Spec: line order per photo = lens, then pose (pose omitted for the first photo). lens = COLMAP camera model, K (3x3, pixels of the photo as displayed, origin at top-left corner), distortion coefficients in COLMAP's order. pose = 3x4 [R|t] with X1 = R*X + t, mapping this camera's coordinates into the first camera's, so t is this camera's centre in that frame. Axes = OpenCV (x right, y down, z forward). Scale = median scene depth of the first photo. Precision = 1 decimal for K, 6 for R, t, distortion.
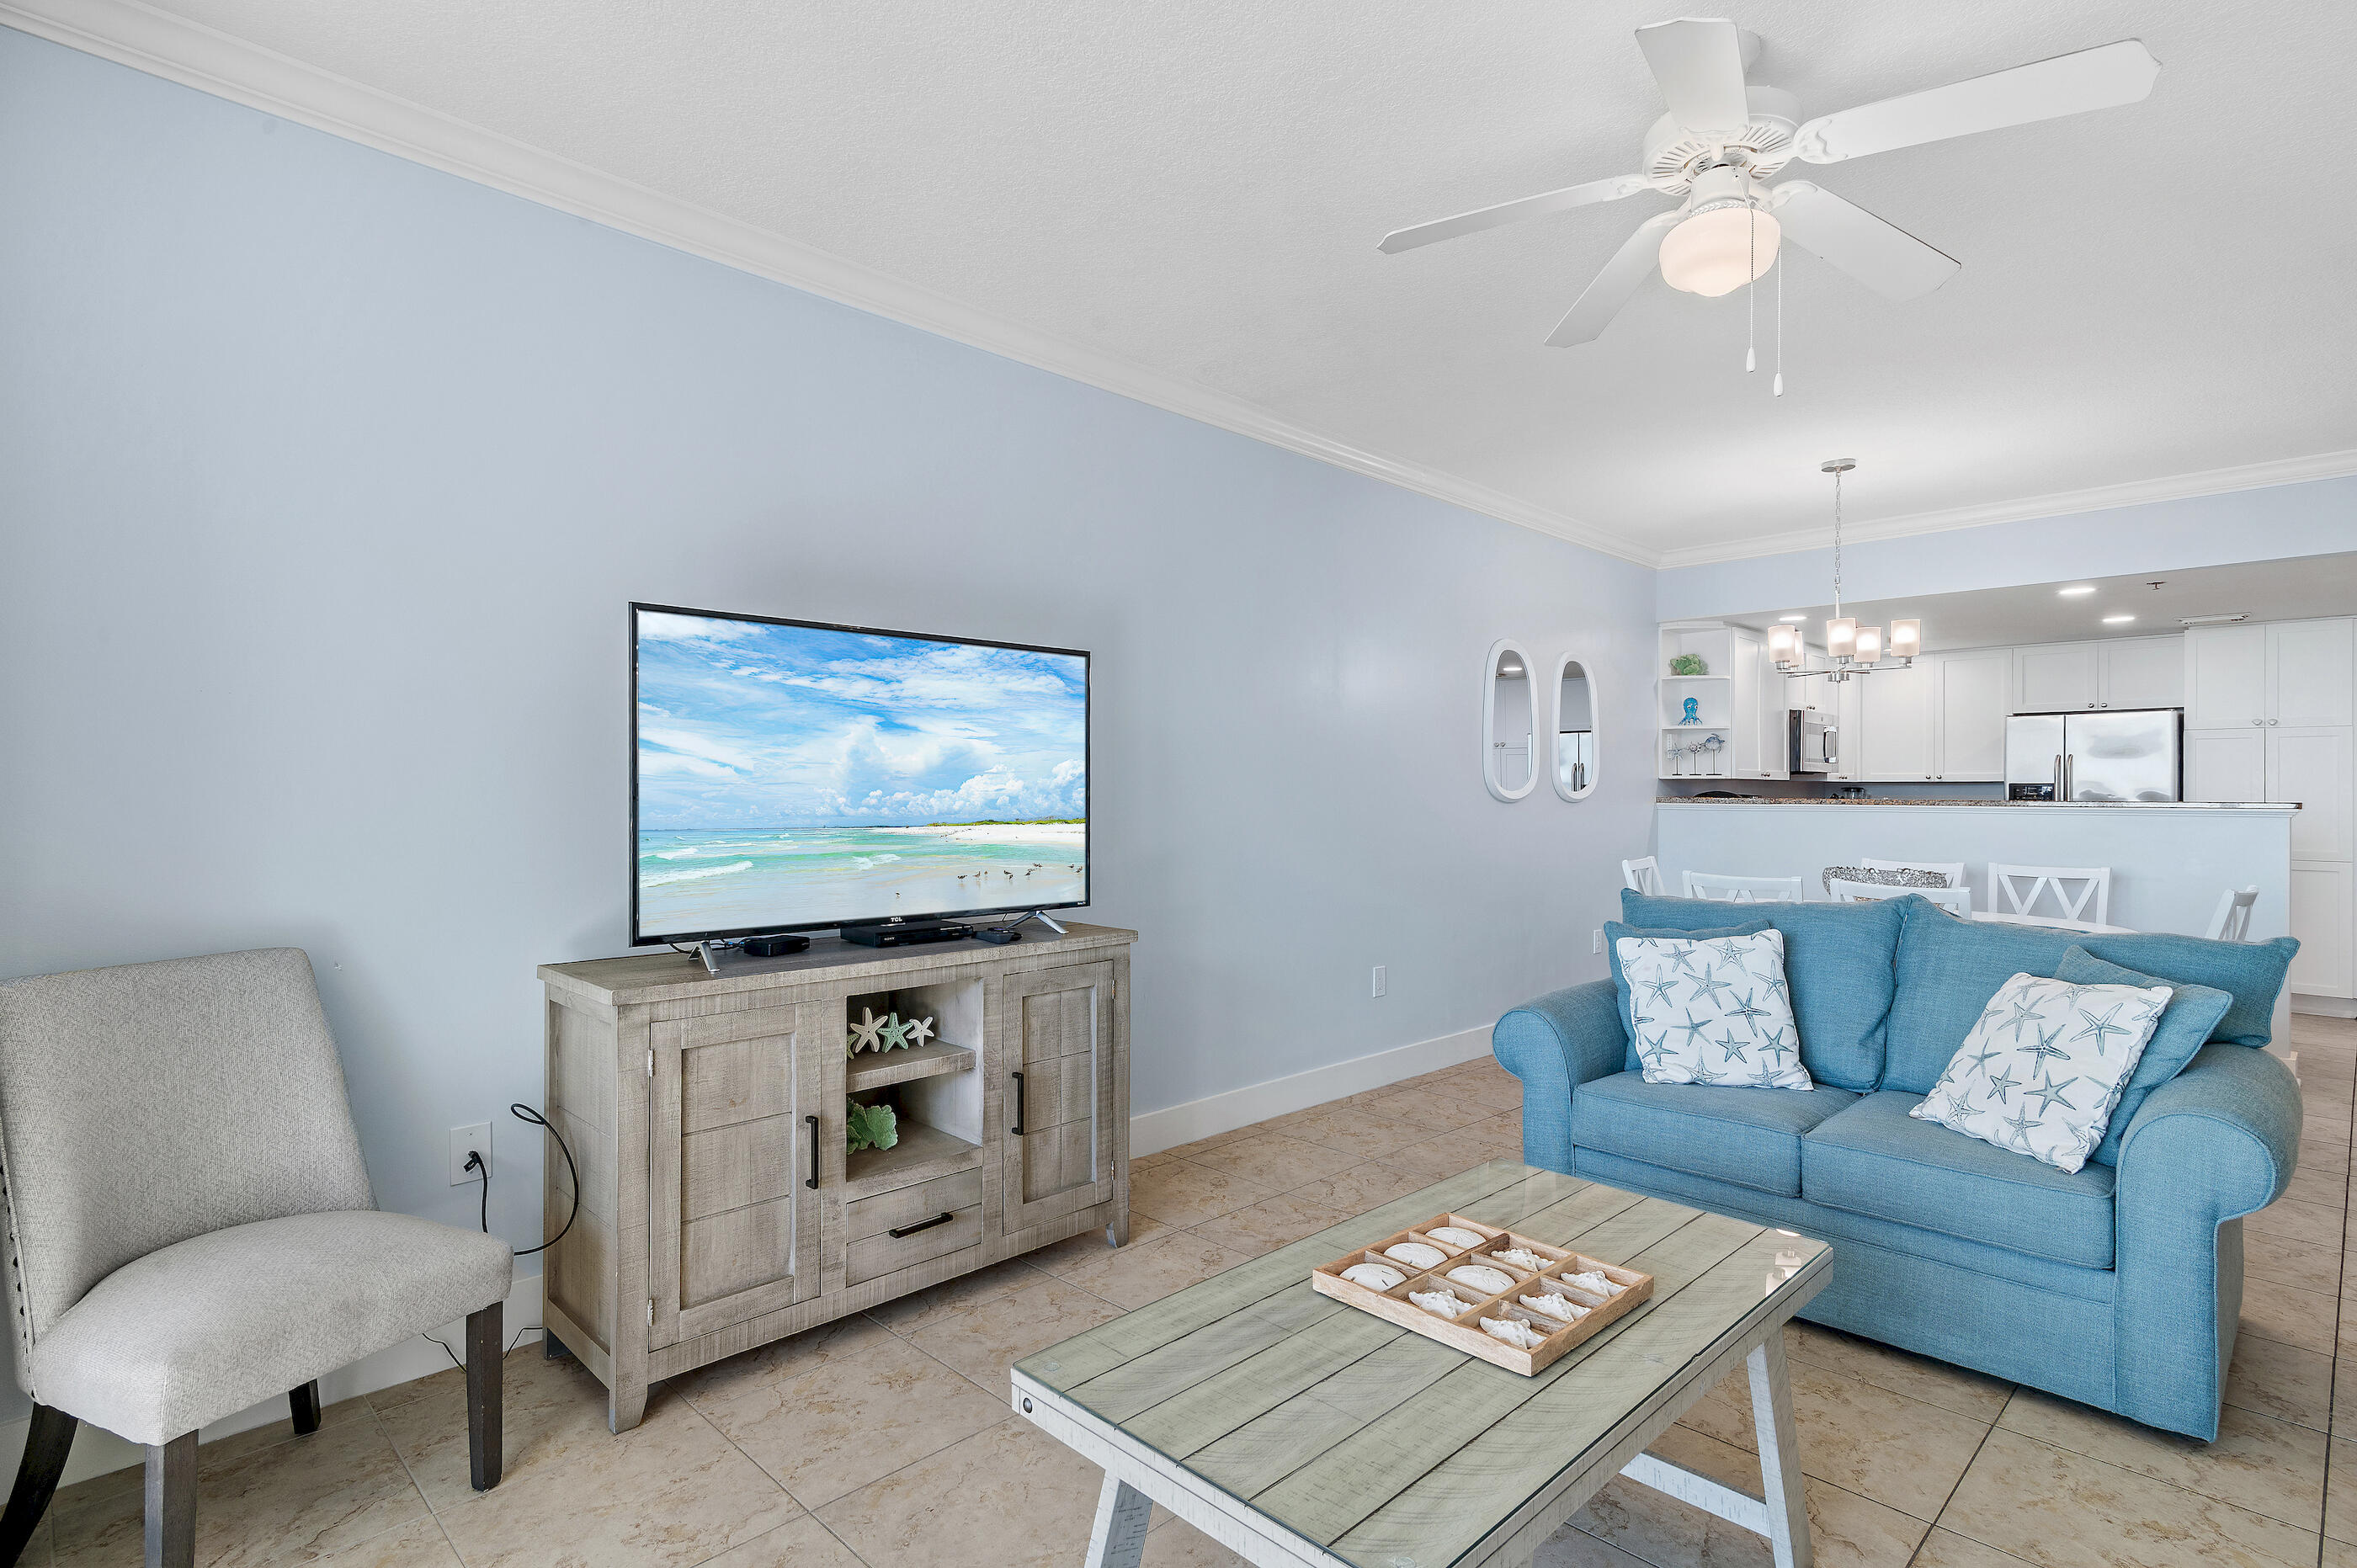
lens RADIAL K [[1180.7, 0, 1174.0], [0, 1180.7, 790.3], [0, 0, 1]] dist [-0.011237, 0.000762]
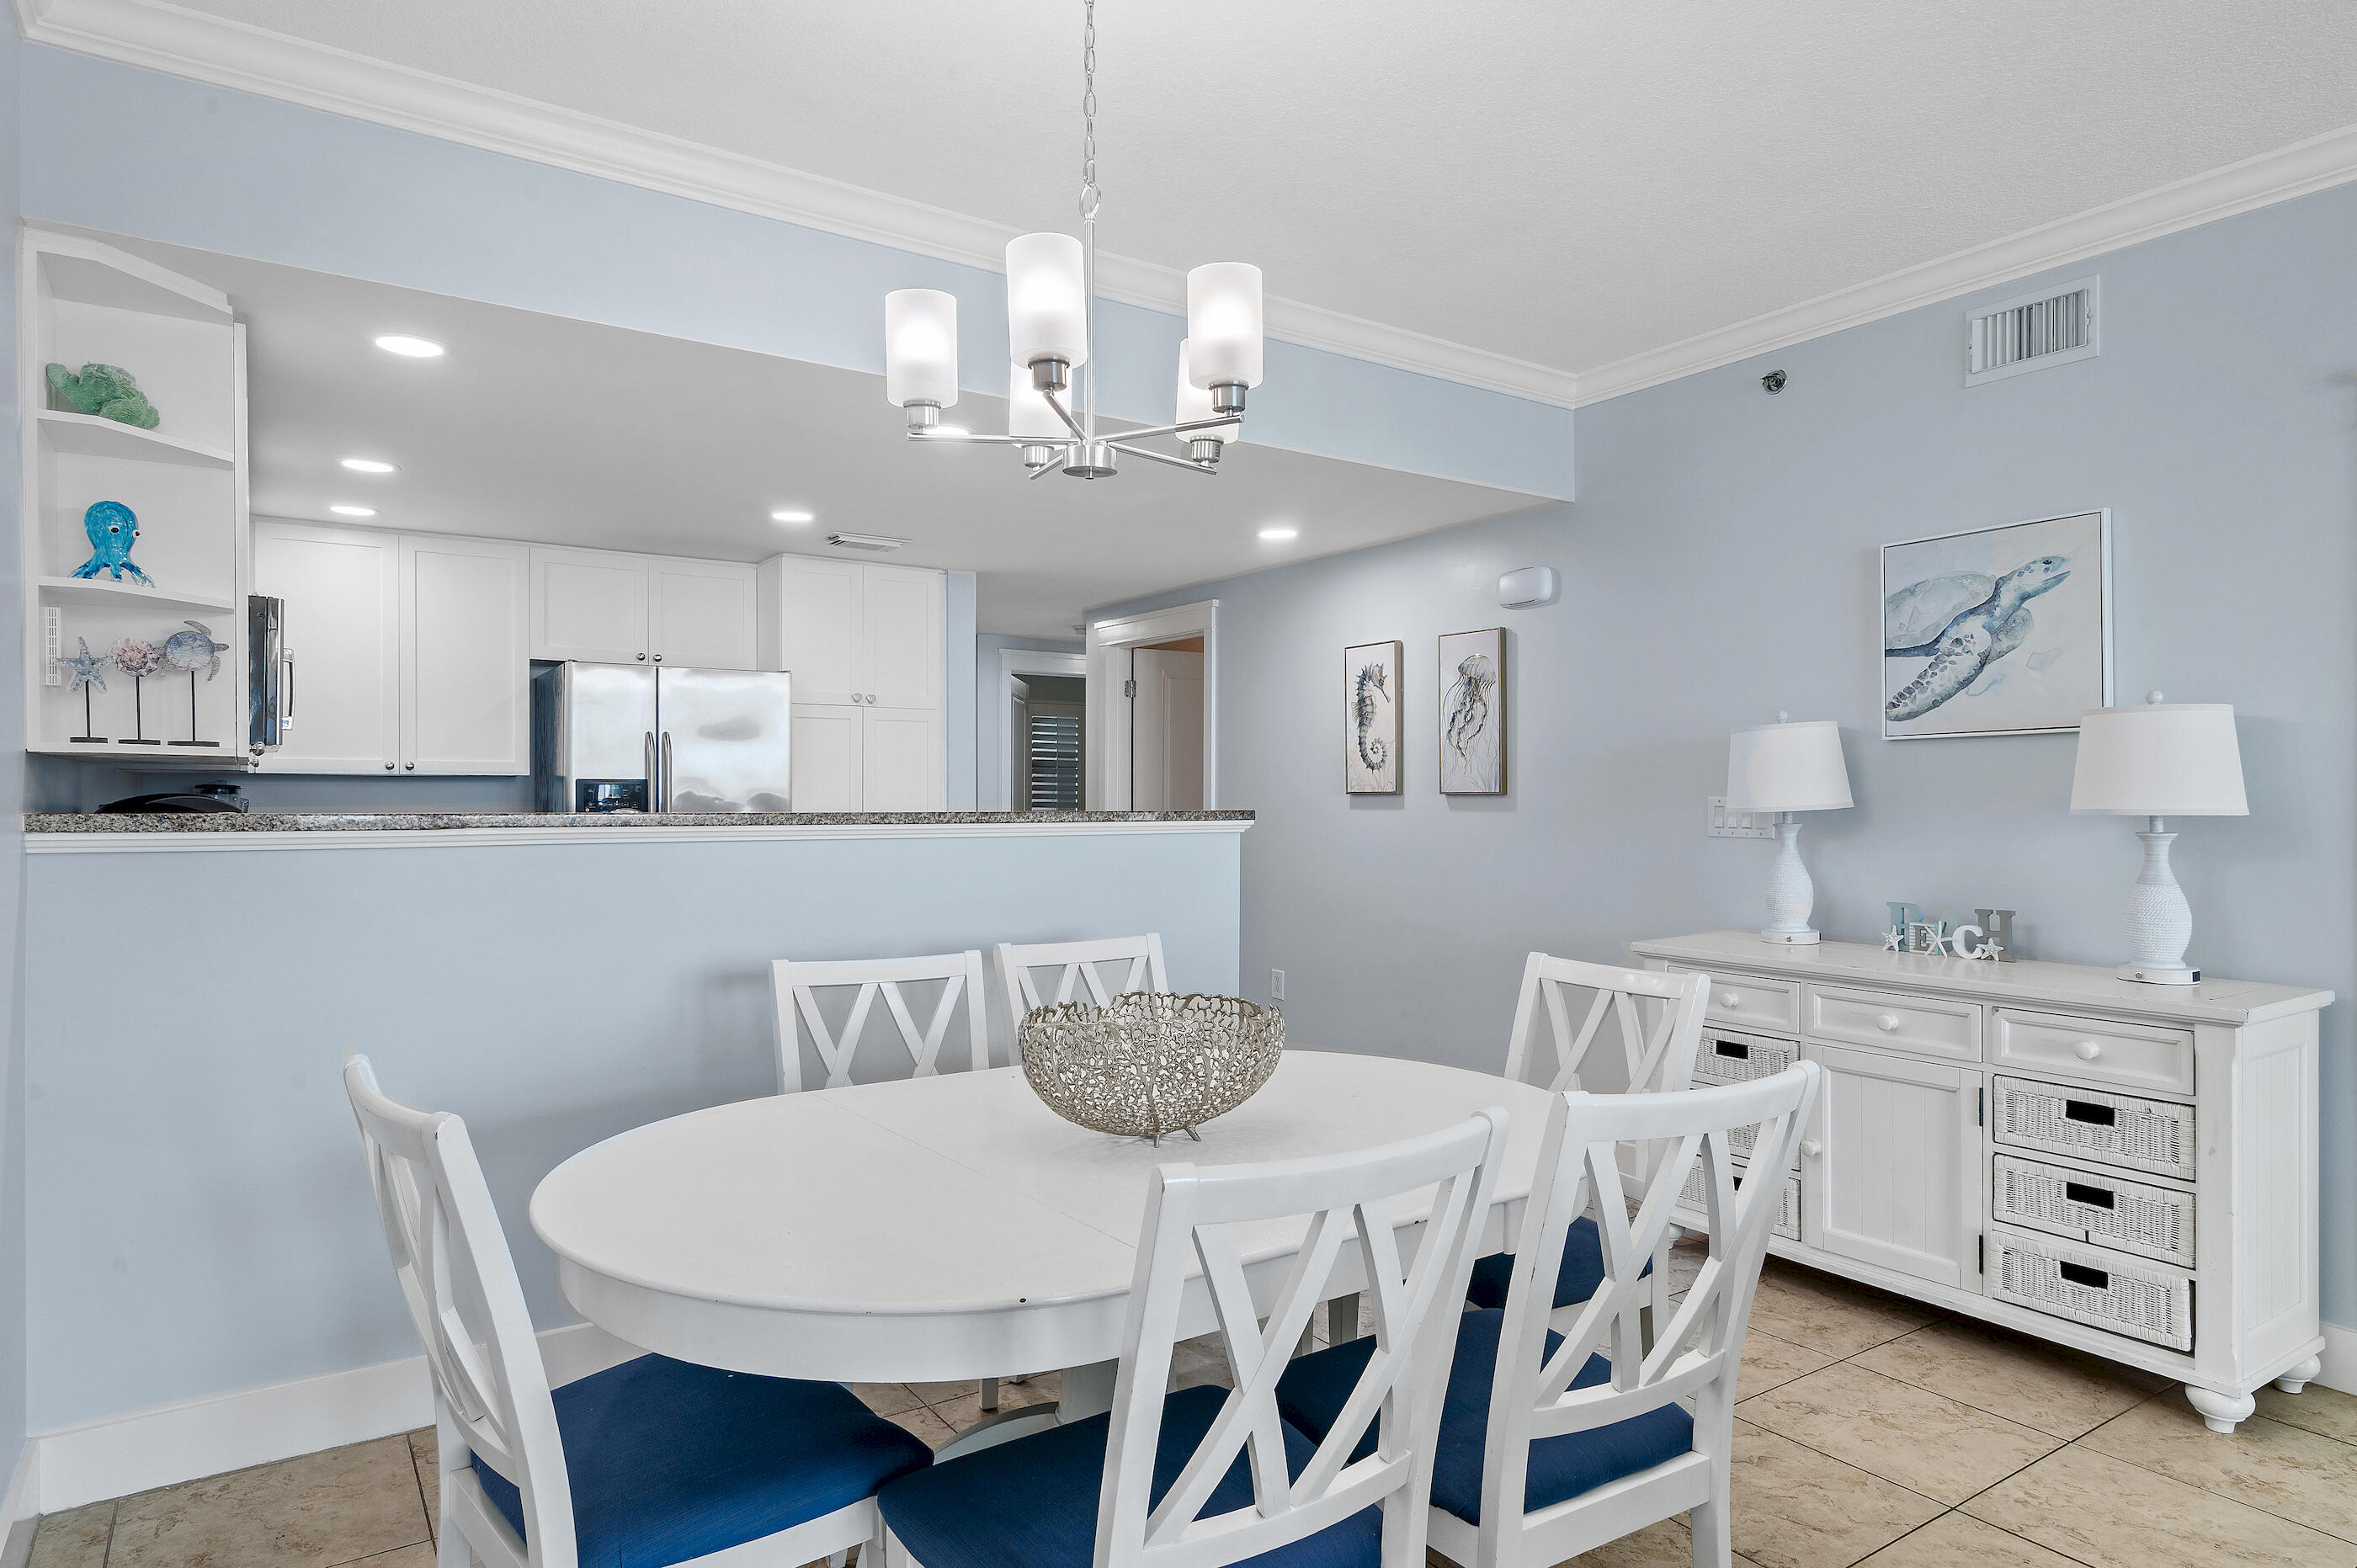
lens RADIAL K [[1366.8, 0, 1175.1], [0, 1366.8, 791.6], [0, 0, 1]] dist [0.001768, 0.000431]
pose [[0.188419, 0.001789, 0.982087, 0.273449], [-0.001884, 0.999997, -0.001460, 0.001145], [-0.982087, -0.001575, 0.188421, 1.389509]]
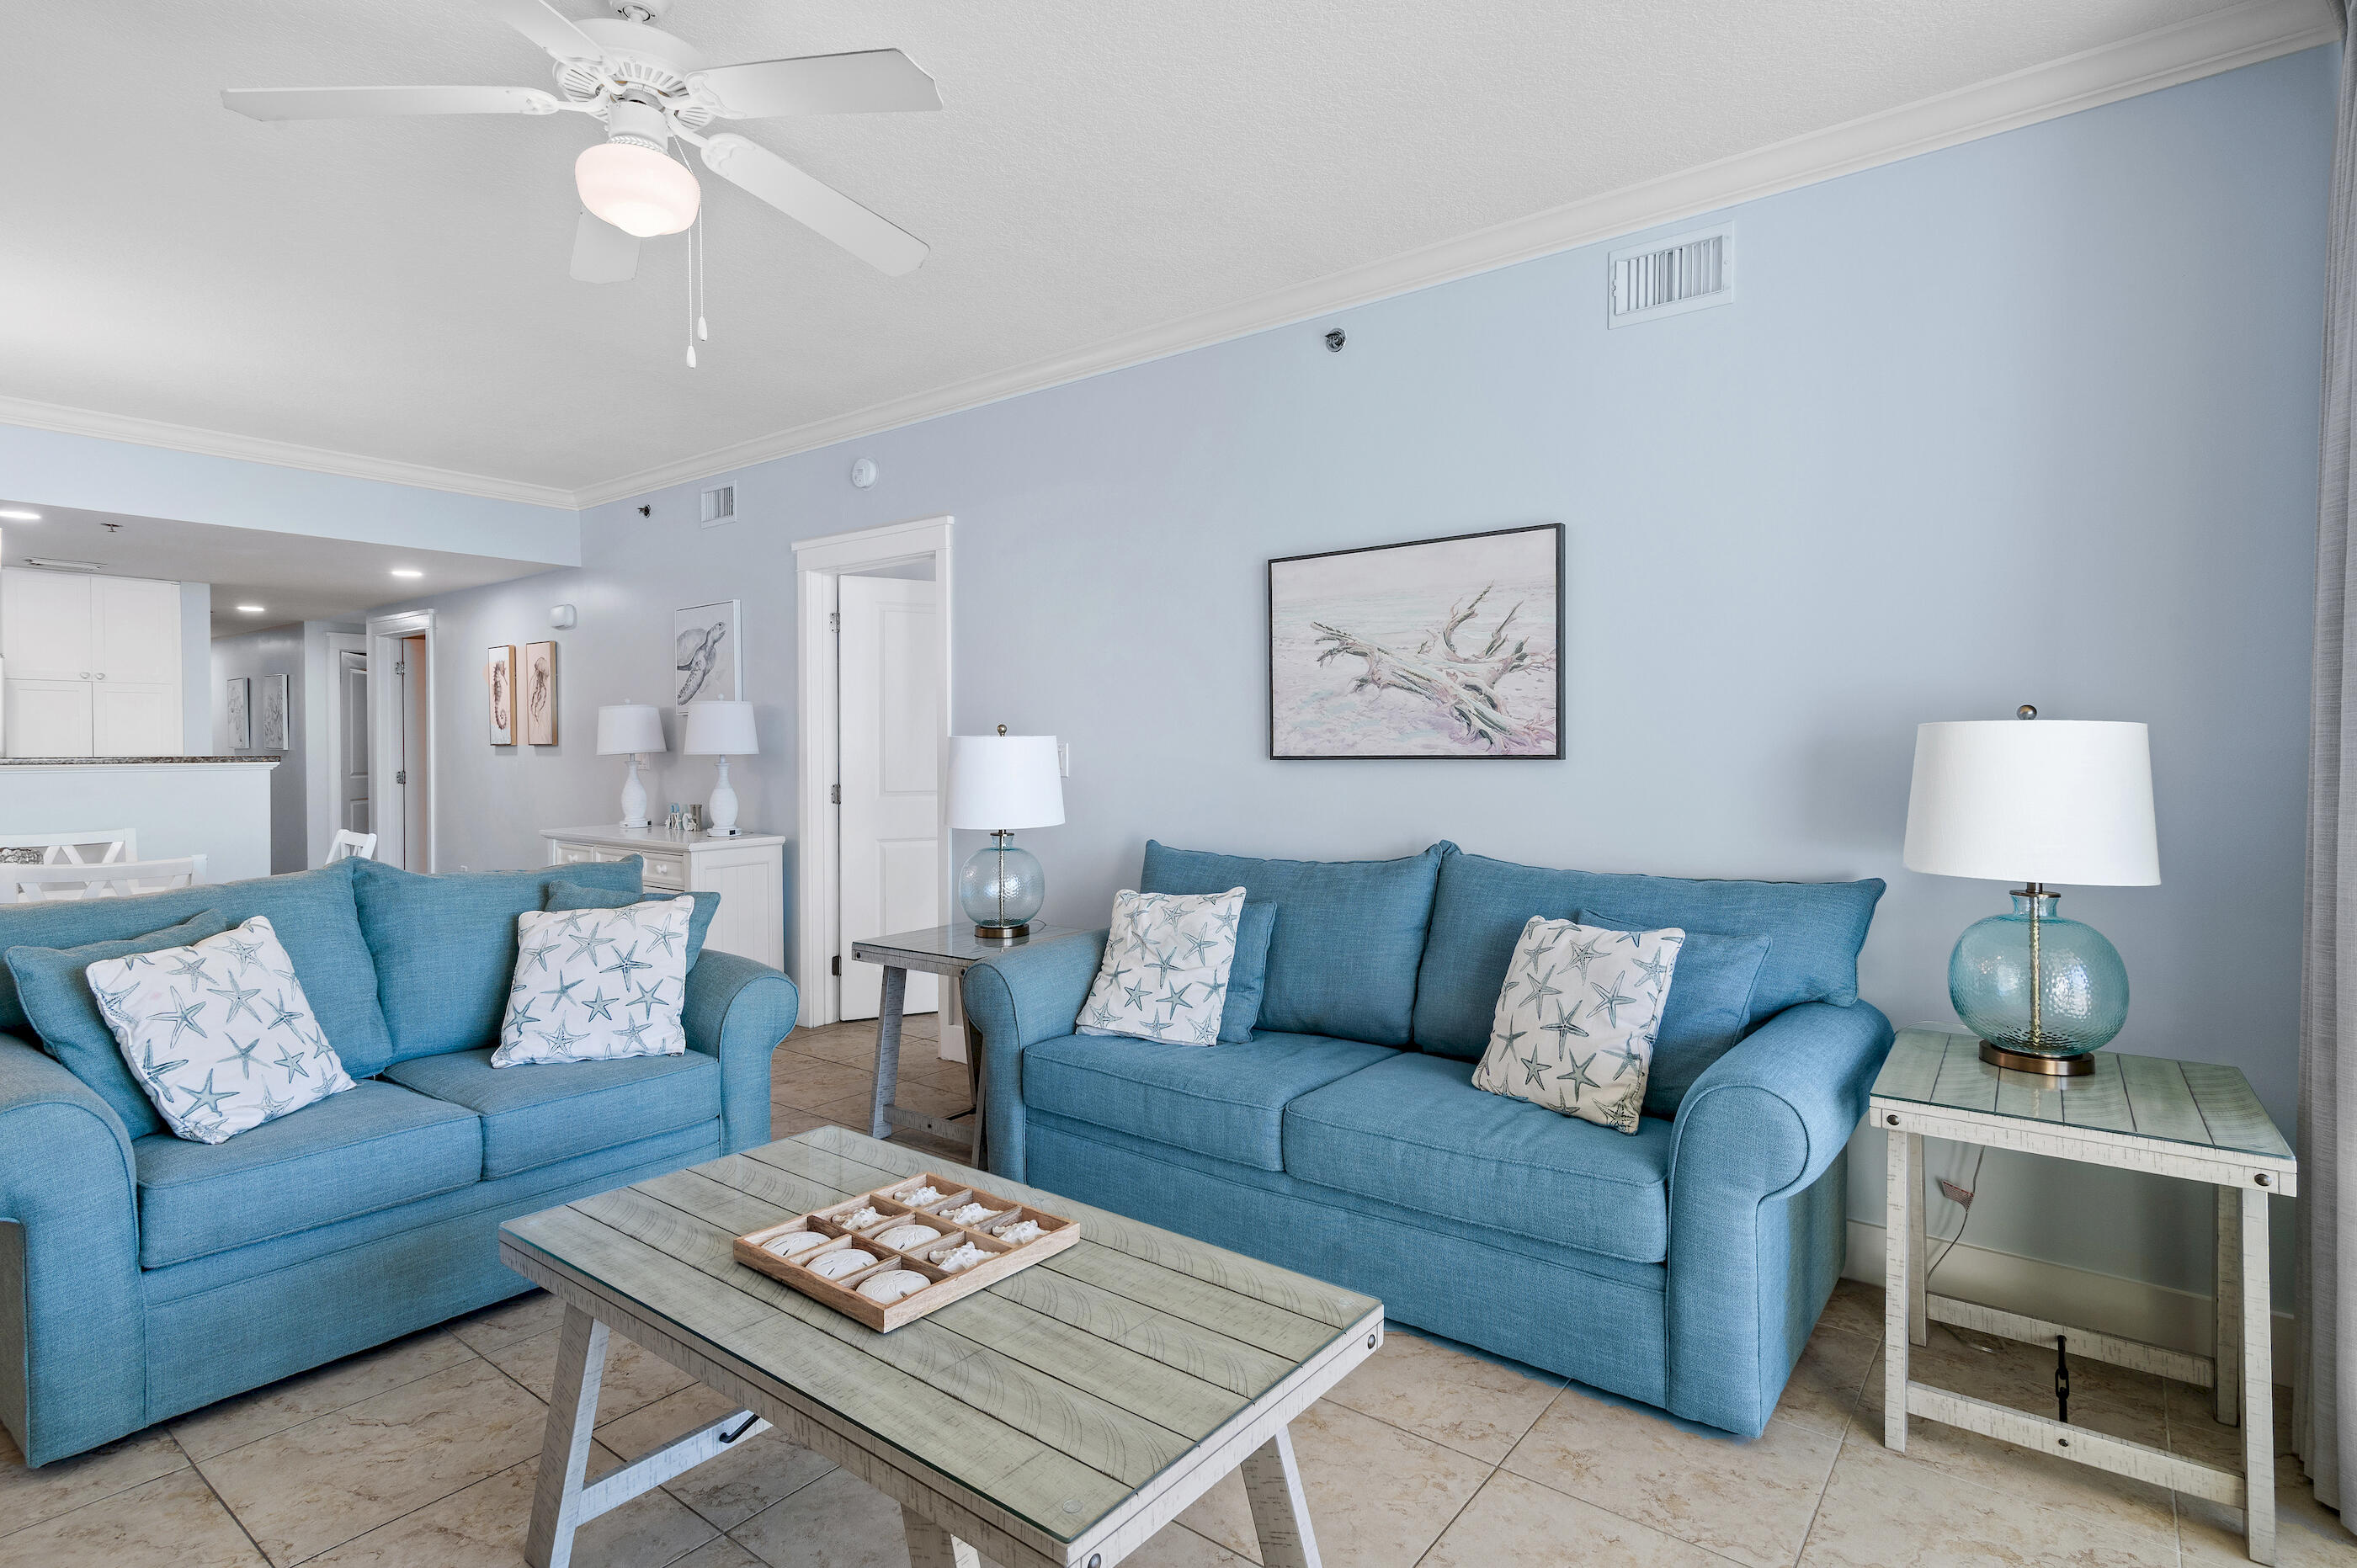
lens RADIAL K [[1180.7, 0, 1197.7], [0, 1180.7, 743.2], [0, 0, 1]] dist [-0.011237, 0.000762]
pose [[-0.155627, -0.000667, 0.987816, -0.415447], [0.004803, 0.999987, 0.001432, -0.000353], [-0.987804, 0.004967, -0.155622, 0.502314]]
